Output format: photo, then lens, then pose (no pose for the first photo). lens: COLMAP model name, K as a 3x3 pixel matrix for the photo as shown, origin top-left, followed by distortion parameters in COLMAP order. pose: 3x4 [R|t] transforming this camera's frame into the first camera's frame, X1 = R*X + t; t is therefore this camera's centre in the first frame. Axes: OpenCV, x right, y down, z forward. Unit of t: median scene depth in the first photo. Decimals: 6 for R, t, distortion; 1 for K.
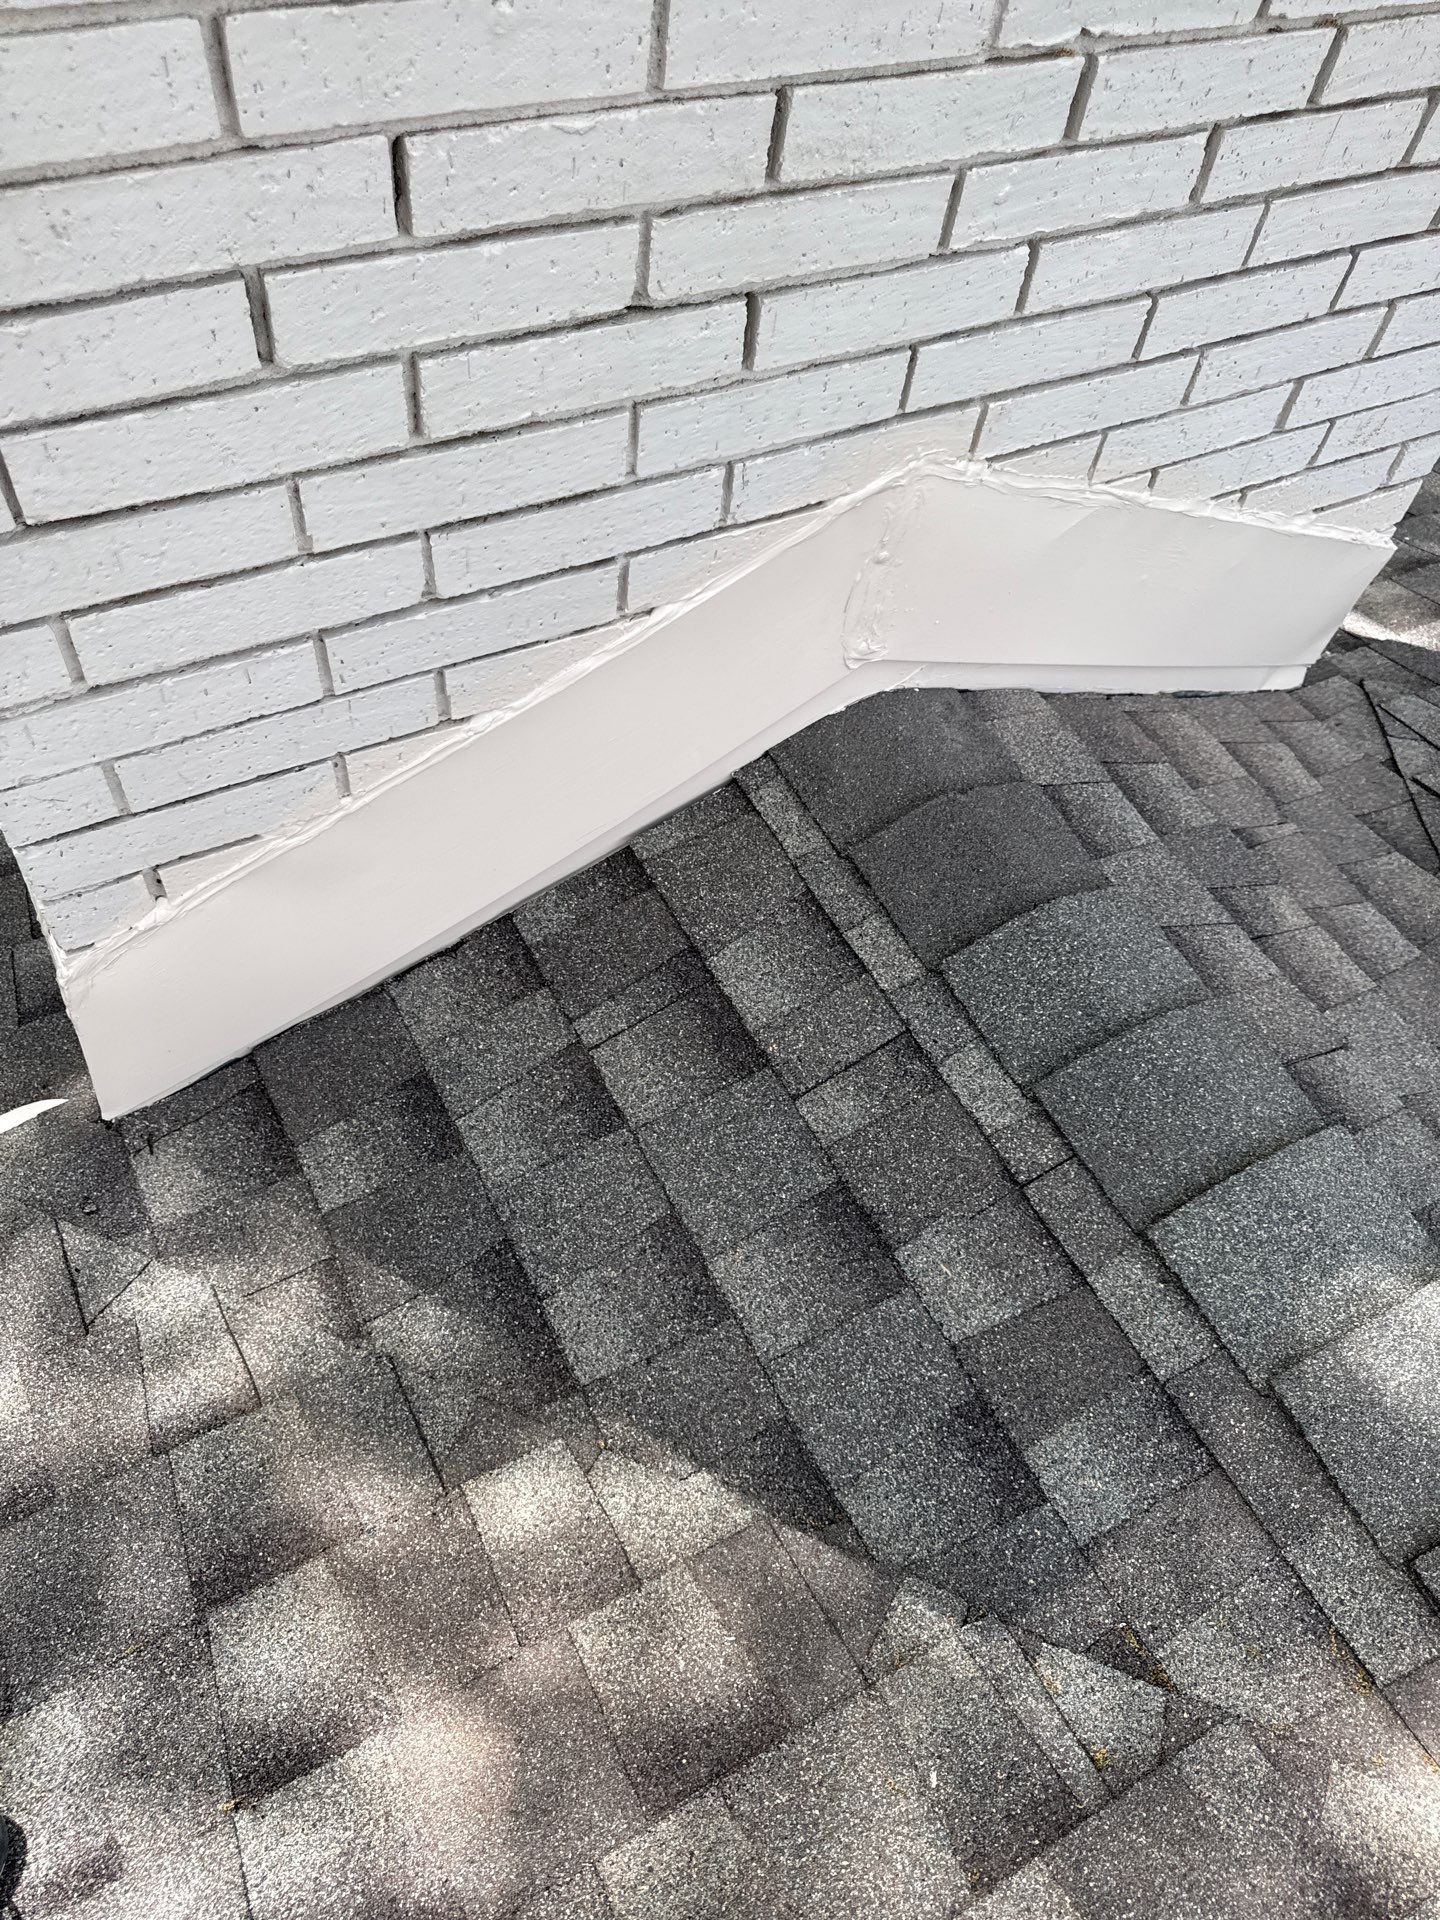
lens RADIAL K [[1426.9, 0, 720.0], [0, 1426.9, 960.0], [0, 0, 1]] dist [0.014643, -0.050039]
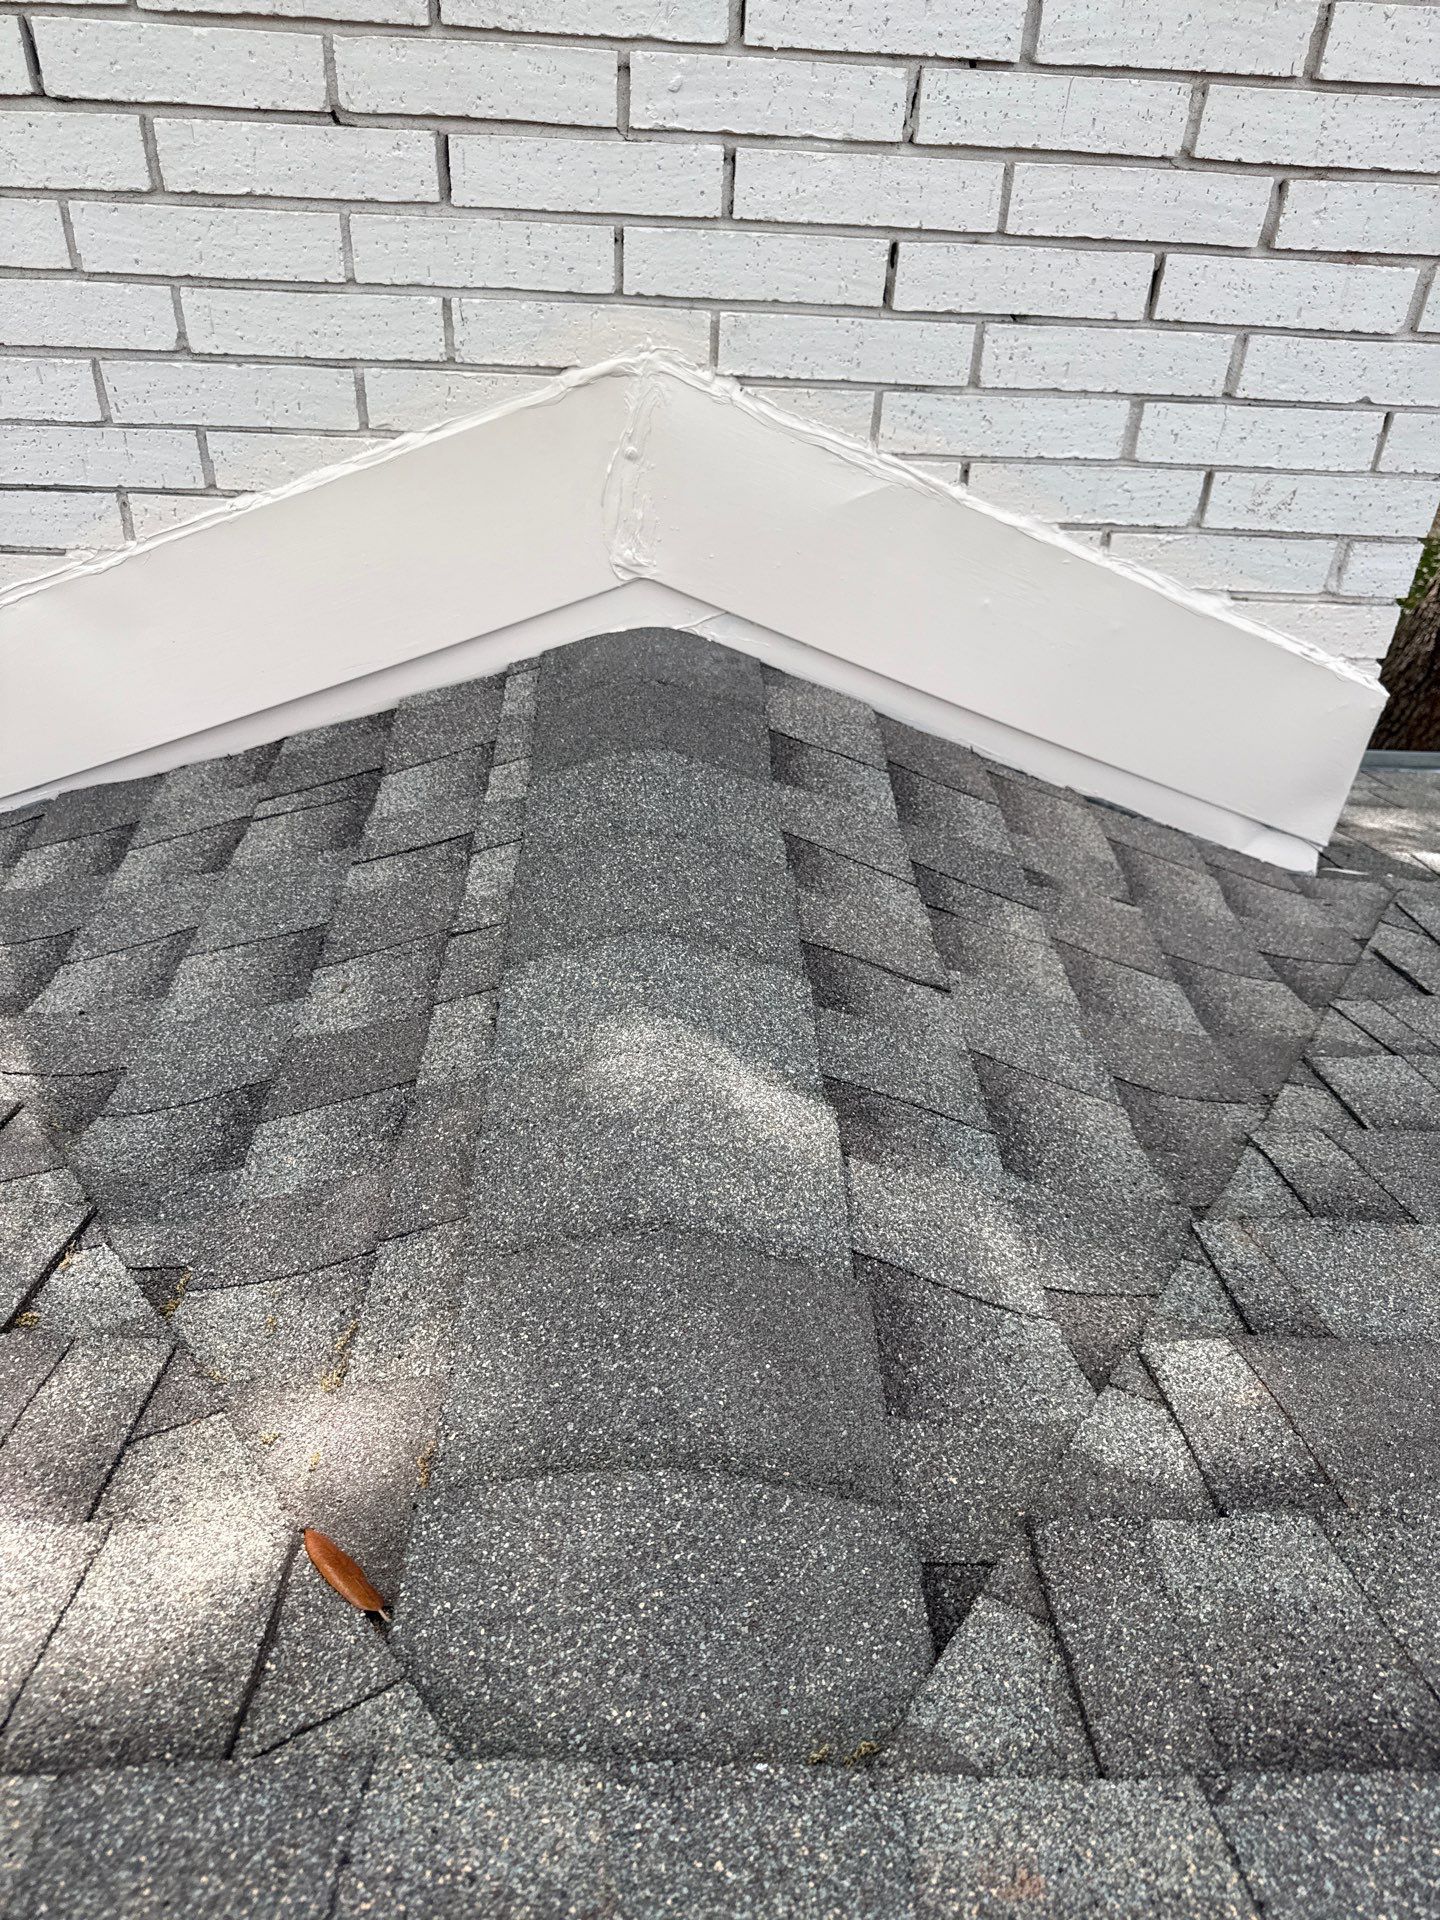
lens RADIAL K [[1426.9, 0, 720.0], [0, 1426.9, 960.0], [0, 0, 1]] dist [0.014643, -0.050039]
pose [[0.882424, 0.208630, -0.421665, 0.765477], [-0.347789, 0.892870, -0.286051, 0.377491], [0.316813, 0.399068, 0.860450, 0.253053]]
